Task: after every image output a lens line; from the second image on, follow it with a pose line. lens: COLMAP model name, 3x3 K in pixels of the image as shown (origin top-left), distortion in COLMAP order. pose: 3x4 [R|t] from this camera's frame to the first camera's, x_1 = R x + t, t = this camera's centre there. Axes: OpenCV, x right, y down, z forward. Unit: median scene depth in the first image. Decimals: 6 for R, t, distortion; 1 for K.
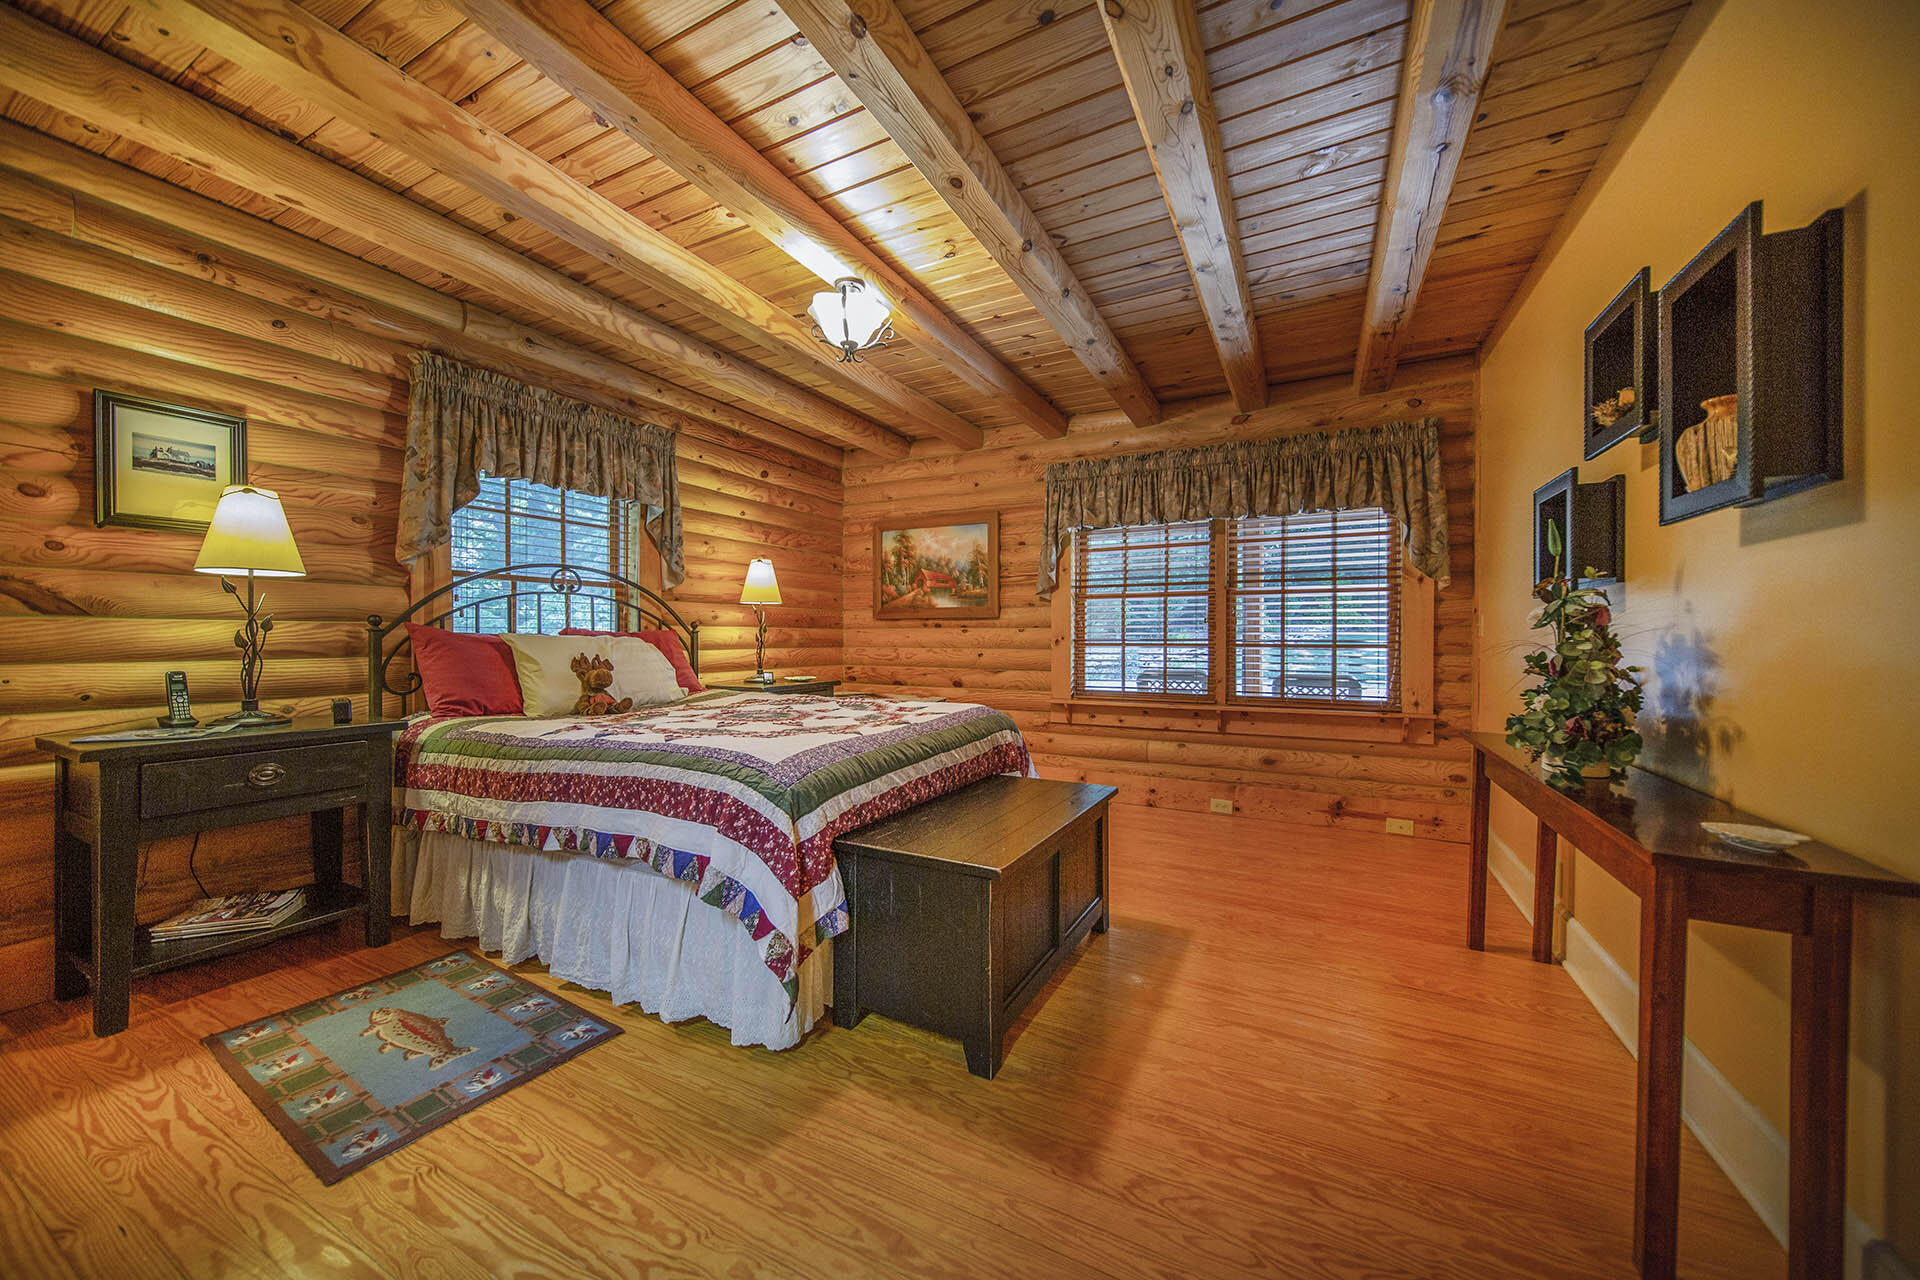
lens RADIAL K [[681.4, 0, 956.6], [0, 681.4, 641.0], [0, 0, 1]] dist [-0.000398, -0.000339]
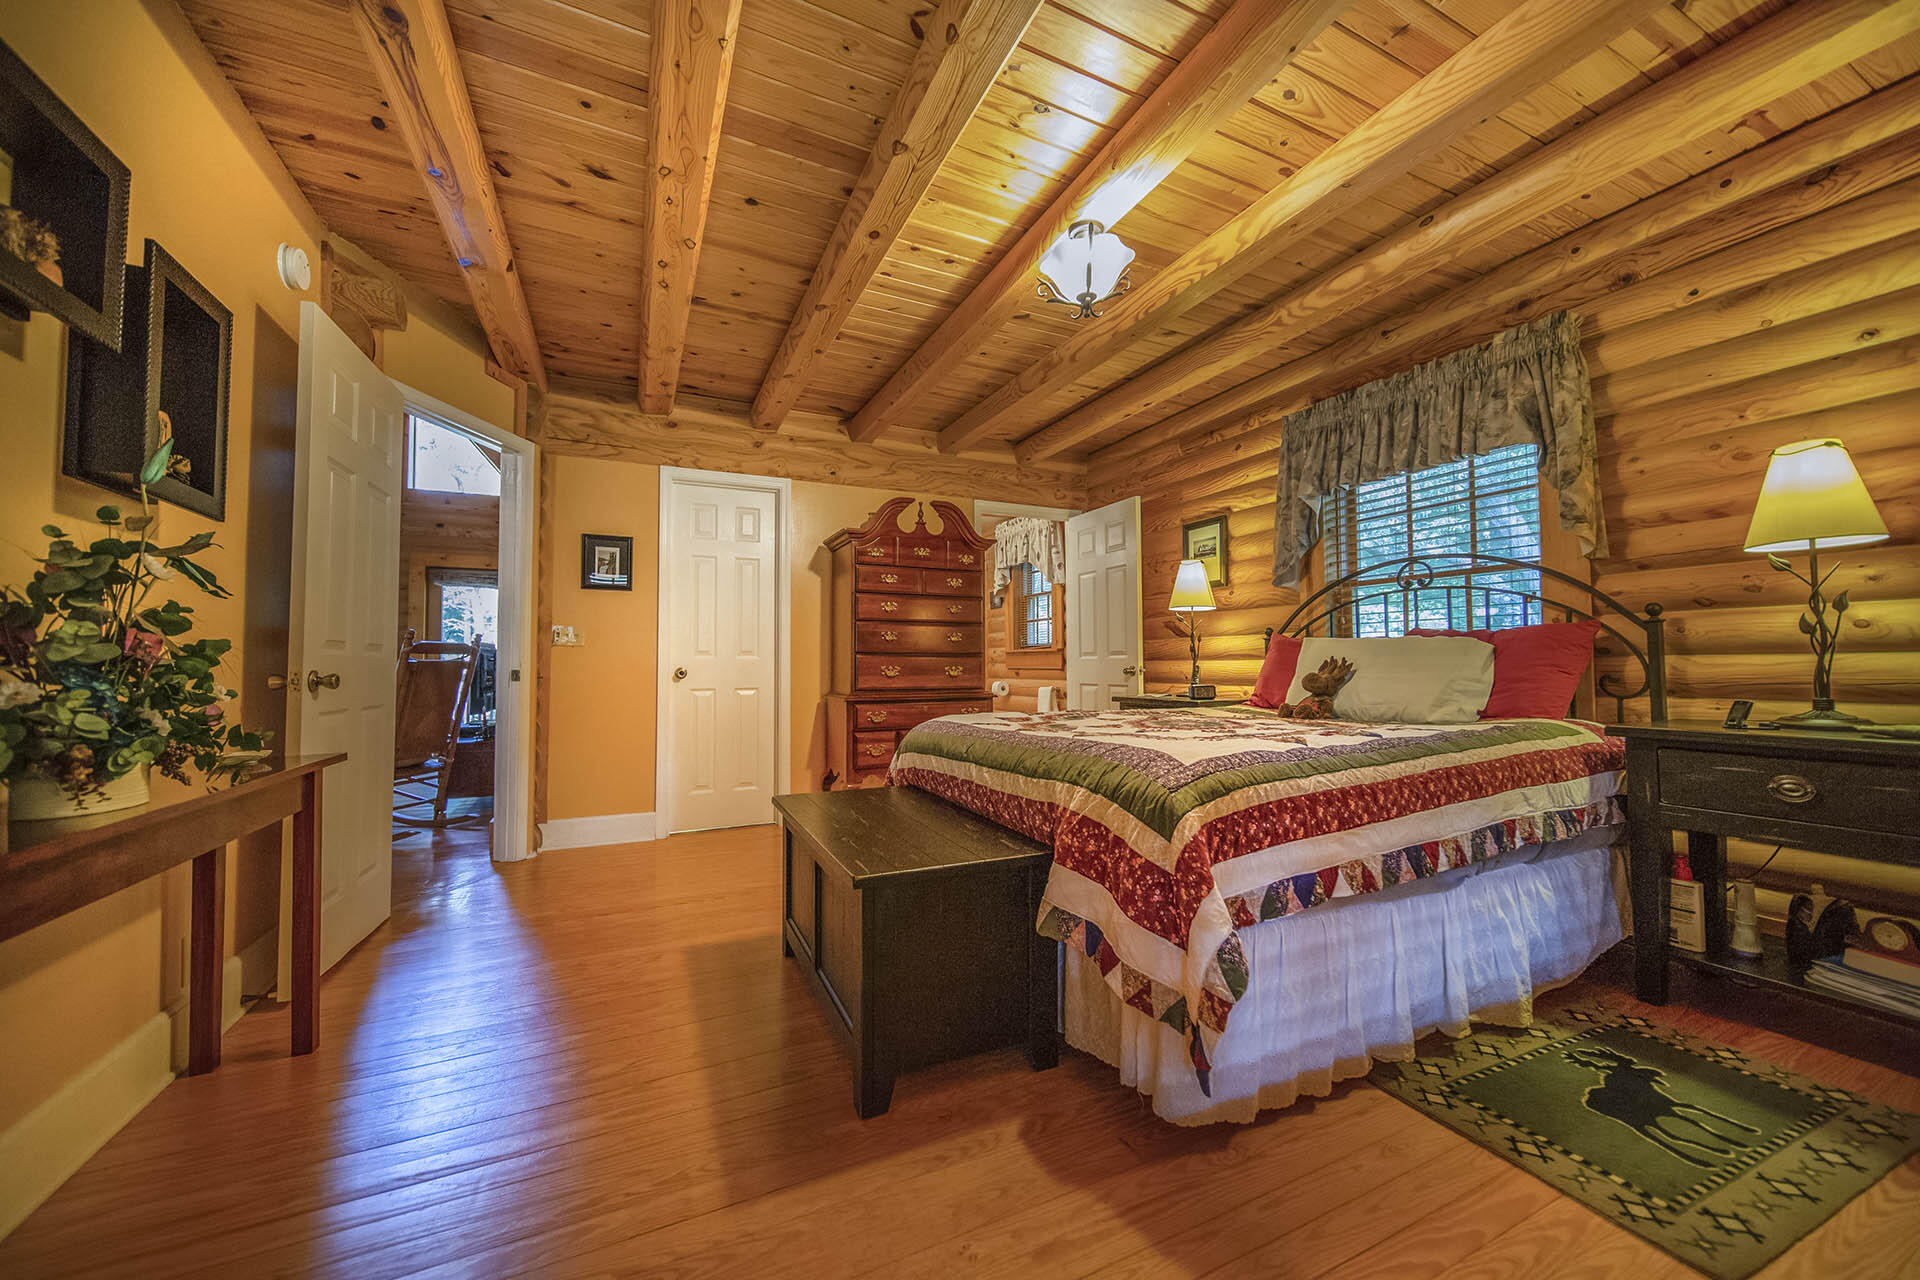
lens RADIAL K [[681.4, 0, 956.6], [0, 681.4, 641.0], [0, 0, 1]] dist [-0.000398, -0.000339]
pose [[-0.606995, -0.027645, -0.794225, 0.478689], [-0.004384, 0.999496, -0.031439, 0.025920], [0.794694, -0.015602, -0.606810, 1.059501]]
